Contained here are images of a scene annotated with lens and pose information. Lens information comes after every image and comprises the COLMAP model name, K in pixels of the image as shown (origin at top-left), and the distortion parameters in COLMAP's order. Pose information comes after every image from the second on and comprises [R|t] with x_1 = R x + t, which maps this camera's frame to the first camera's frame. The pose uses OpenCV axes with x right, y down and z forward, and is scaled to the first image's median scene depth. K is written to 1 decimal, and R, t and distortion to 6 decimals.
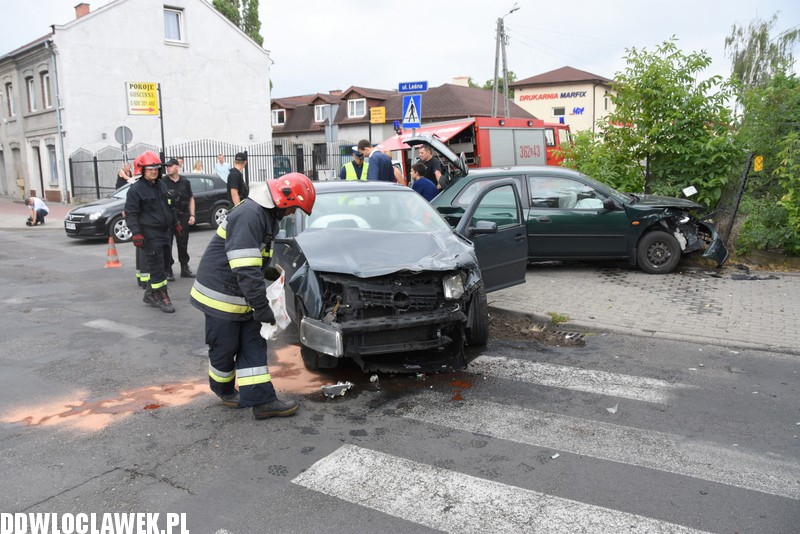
lens RADIAL K [[620.2, 0, 402.5], [0, 620.2, 269.3], [0, 0, 1]] dist [-0.162421, 0.110565]
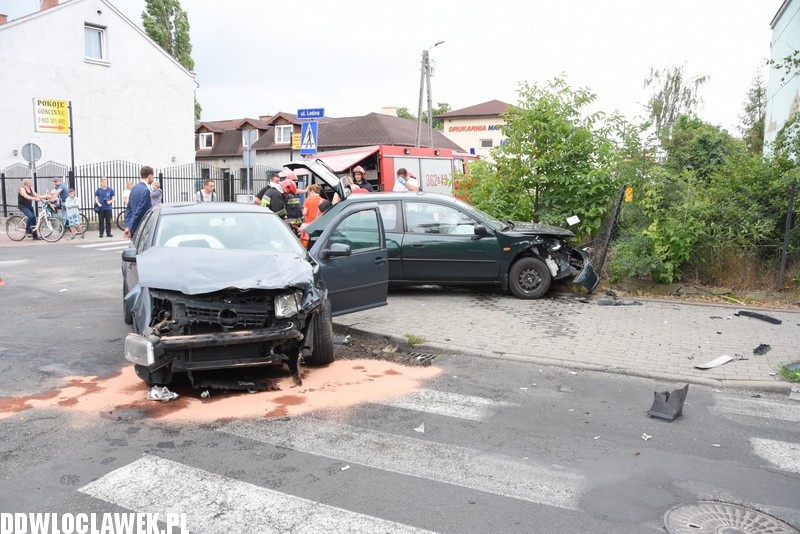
lens RADIAL K [[620.2, 0, 404.1], [0, 620.2, 273.6], [0, 0, 1]] dist [-0.162421, 0.110565]
pose [[0.994558, 0.015649, 0.103006, 0.101444], [-0.011647, 0.999158, -0.039346, 0.007980], [-0.103535, 0.037933, 0.993902, -0.020860]]
